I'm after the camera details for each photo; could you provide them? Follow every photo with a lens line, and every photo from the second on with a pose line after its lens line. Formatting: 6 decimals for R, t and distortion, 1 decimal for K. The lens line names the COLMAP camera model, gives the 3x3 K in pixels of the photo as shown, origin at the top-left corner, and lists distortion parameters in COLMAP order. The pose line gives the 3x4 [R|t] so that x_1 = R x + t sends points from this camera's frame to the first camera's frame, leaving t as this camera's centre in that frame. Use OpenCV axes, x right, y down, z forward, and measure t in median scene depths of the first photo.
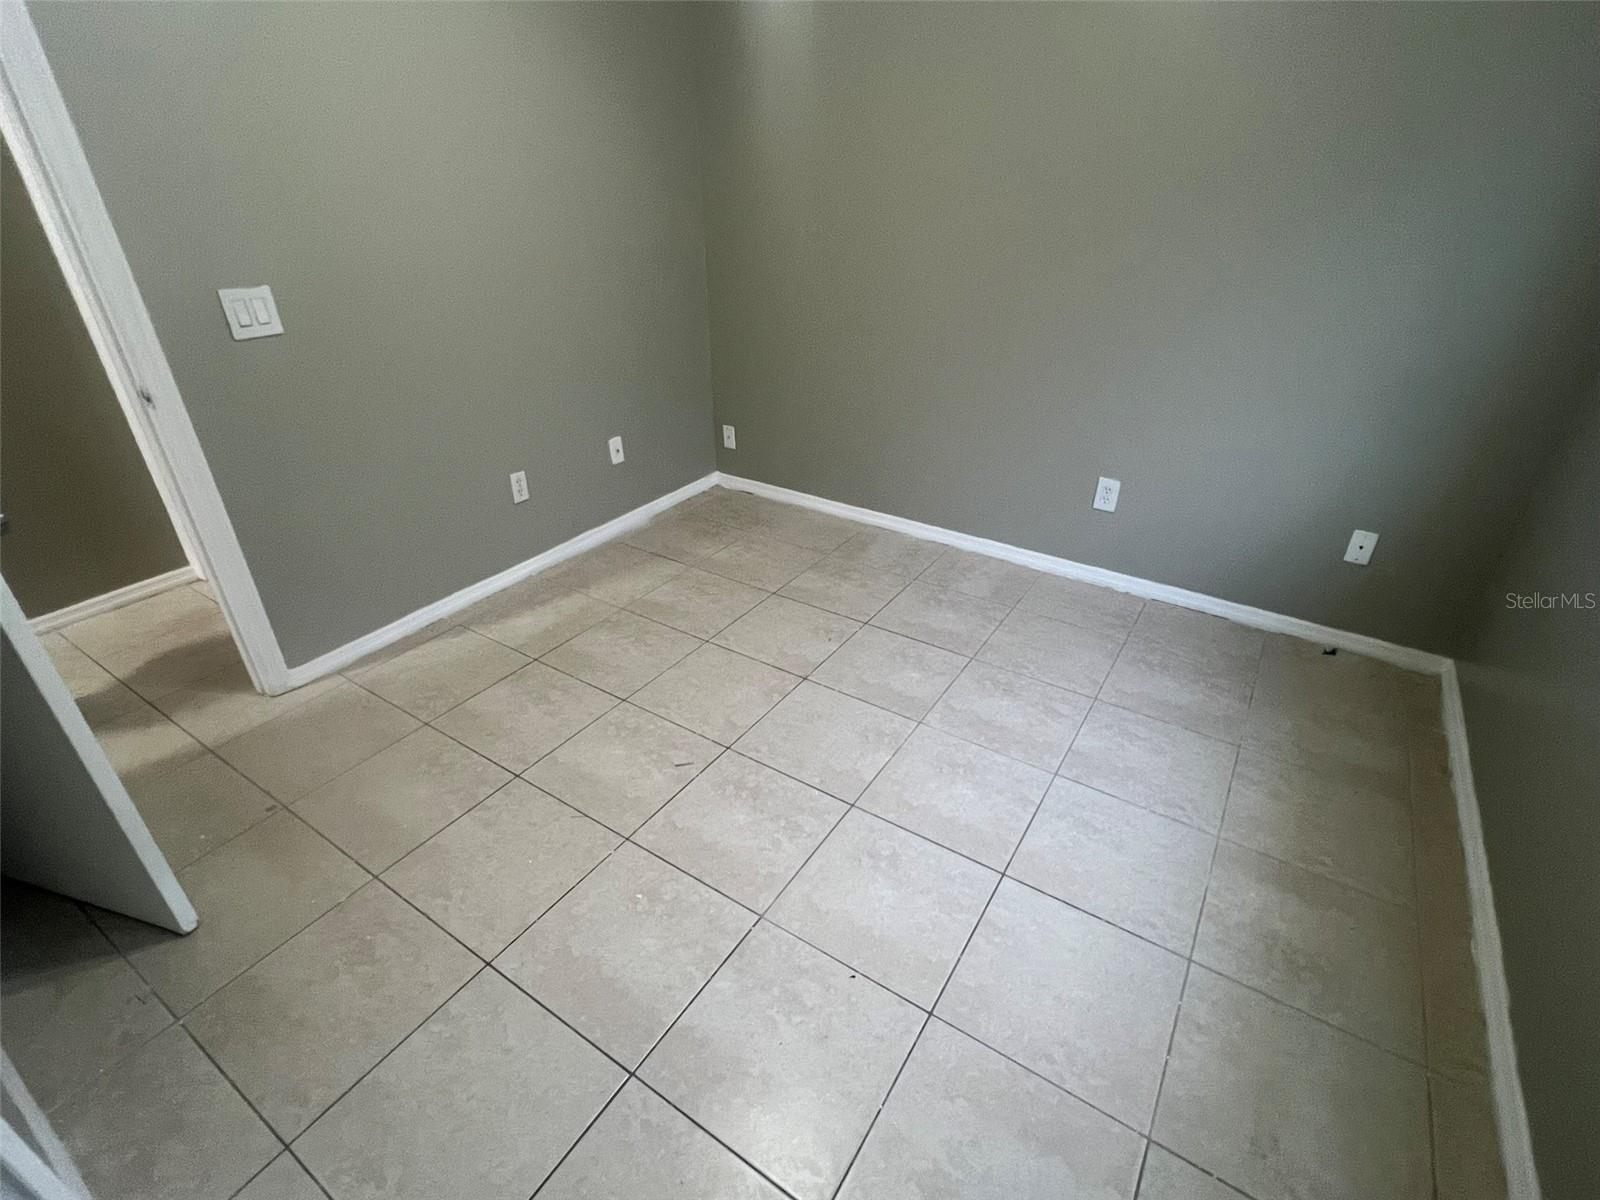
lens RADIAL K [[758.2, 0, 800.7], [0, 758.2, 599.1], [0, 0, 1]] dist [0.013166, -0.000267]
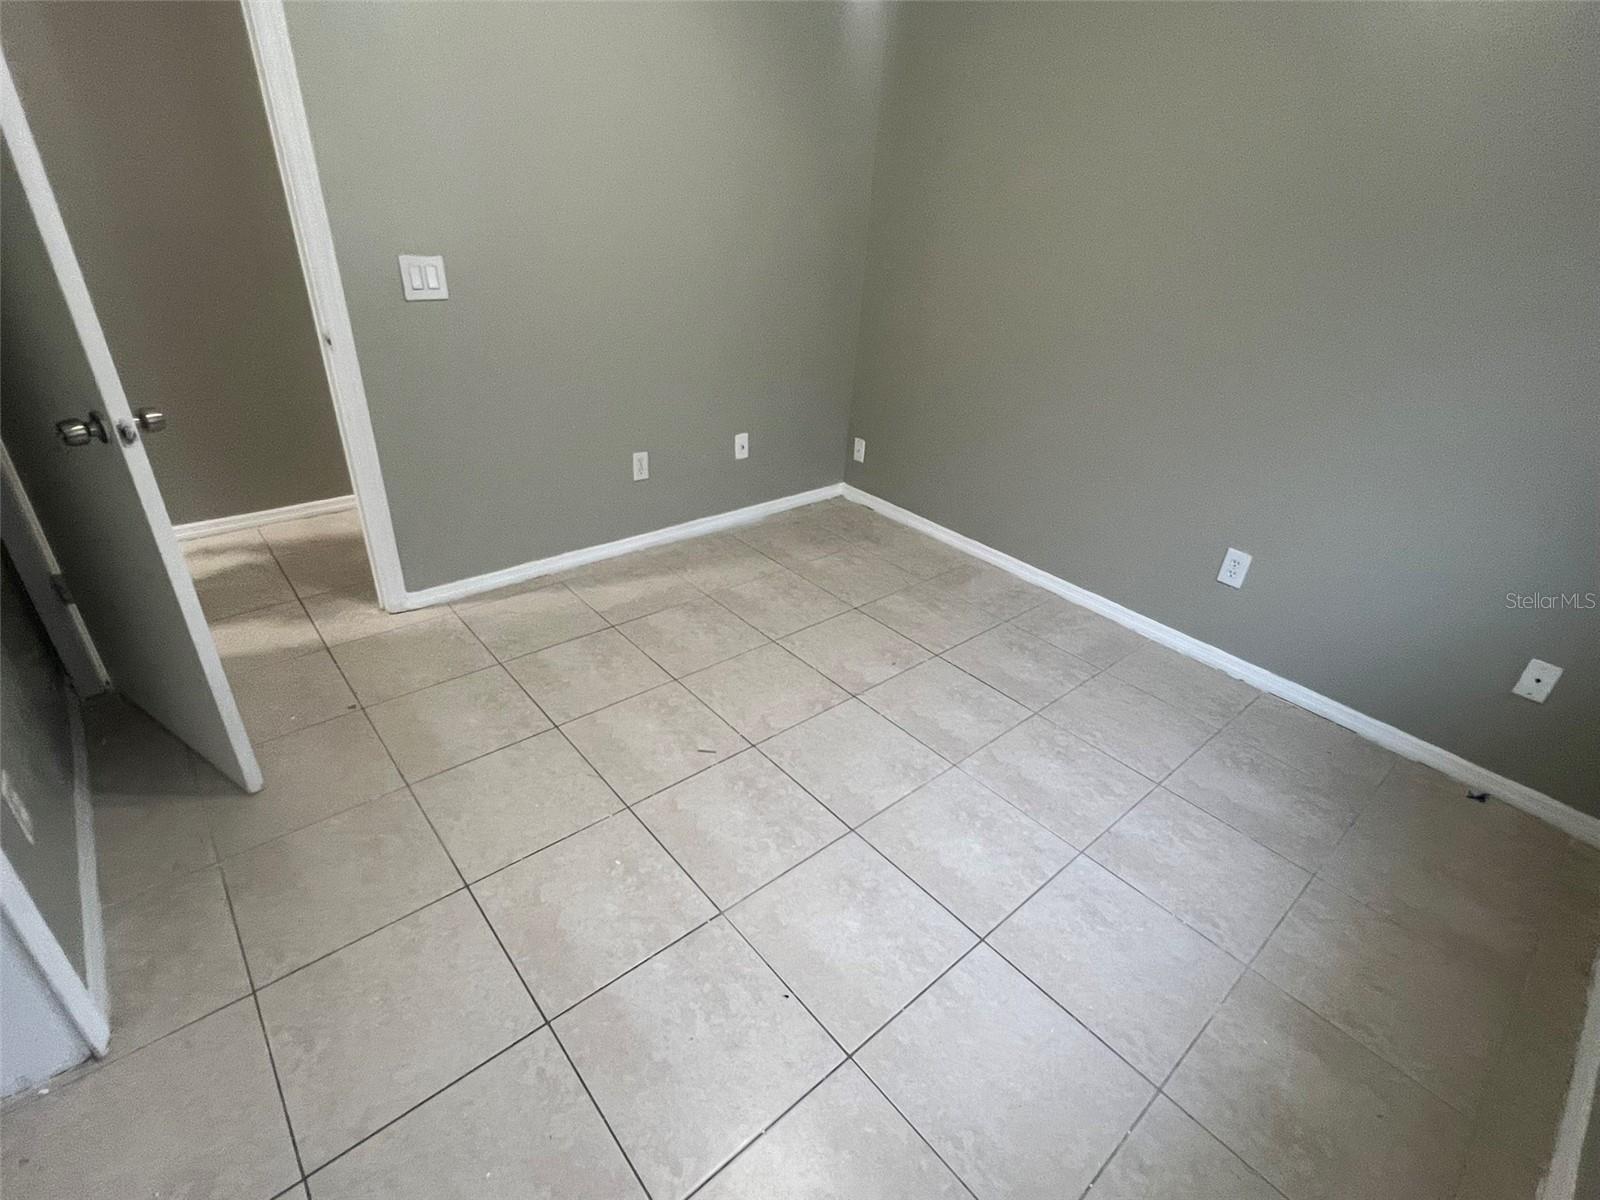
lens RADIAL K [[758.2, 0, 800.6], [0, 758.2, 599.8], [0, 0, 1]] dist [0.013166, -0.000267]
pose [[0.960831, 0.181417, -0.209504, 0.143400], [-0.186197, 0.982507, -0.003150, -0.002755], [0.205268, 0.042035, 0.977803, 0.019831]]
